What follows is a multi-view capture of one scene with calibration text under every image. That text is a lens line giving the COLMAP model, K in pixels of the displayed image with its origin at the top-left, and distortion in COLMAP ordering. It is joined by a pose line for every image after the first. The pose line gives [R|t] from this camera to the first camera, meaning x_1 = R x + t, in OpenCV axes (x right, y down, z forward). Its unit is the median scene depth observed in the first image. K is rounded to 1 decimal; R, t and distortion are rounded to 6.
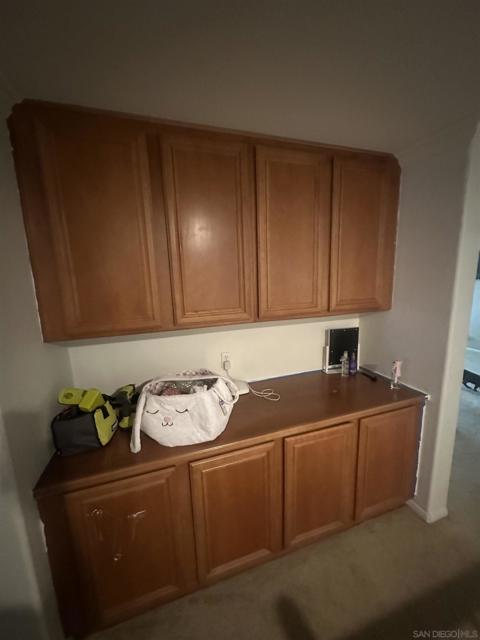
lens RADIAL K [[256.0, 0, 240.0], [0, 256.0, 321.9], [0, 0, 1]] dist [-0.002160, 0.000380]
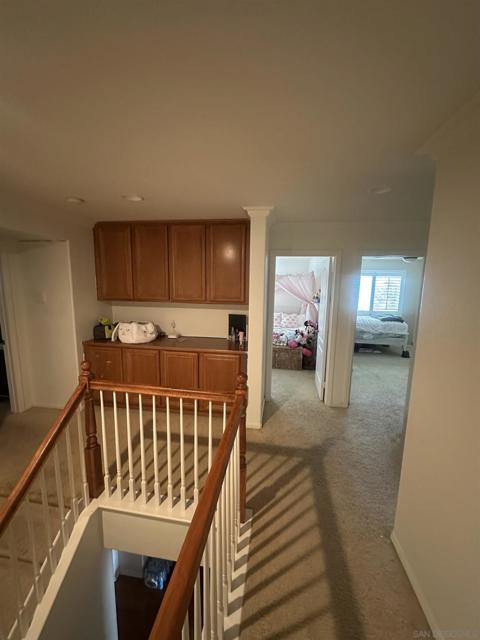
lens RADIAL K [[256.0, 0, 238.6], [0, 256.0, 319.8], [0, 0, 1]] dist [-0.002160, 0.000380]
pose [[0.881857, 0.113789, -0.457580, 1.926834], [-0.125874, 0.992038, 0.004108, 0.085009], [0.454404, 0.053975, 0.889159, -0.810823]]
